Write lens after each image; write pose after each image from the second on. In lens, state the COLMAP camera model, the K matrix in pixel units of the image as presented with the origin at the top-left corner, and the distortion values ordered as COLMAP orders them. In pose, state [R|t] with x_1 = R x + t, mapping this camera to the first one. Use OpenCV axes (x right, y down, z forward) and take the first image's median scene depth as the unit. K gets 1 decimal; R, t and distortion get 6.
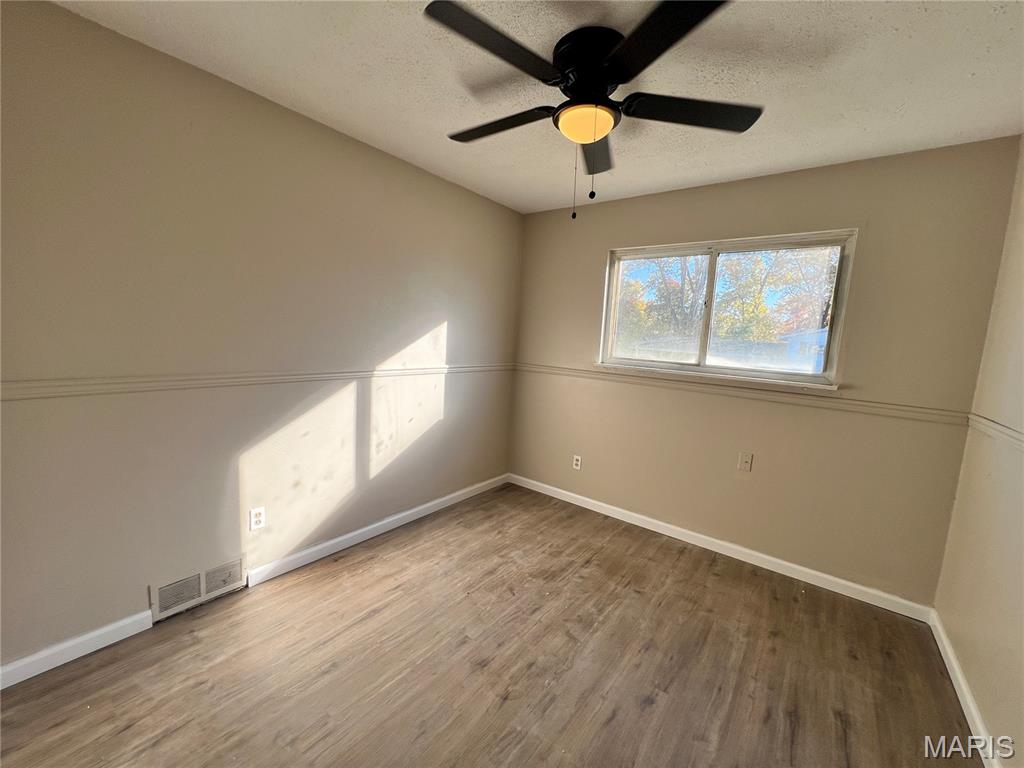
lens RADIAL K [[408.3, 0, 513.6], [0, 408.3, 384.6], [0, 0, 1]] dist [-0.001957, 0.000179]
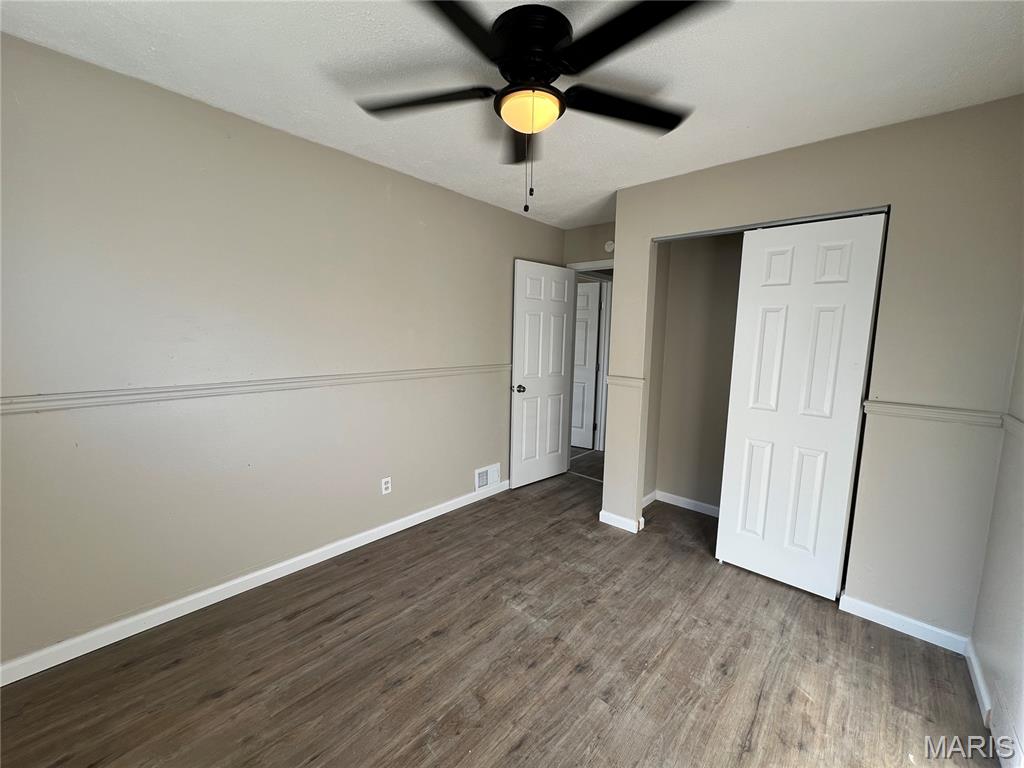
lens RADIAL K [[408.3, 0, 512.1], [0, 408.3, 383.1], [0, 0, 1]] dist [-0.001957, 0.000179]
pose [[-0.993606, -0.089664, 0.068611, 0.083952], [-0.070152, 0.966452, 0.247083, -0.230423], [-0.088464, 0.240690, -0.966562, 1.775093]]
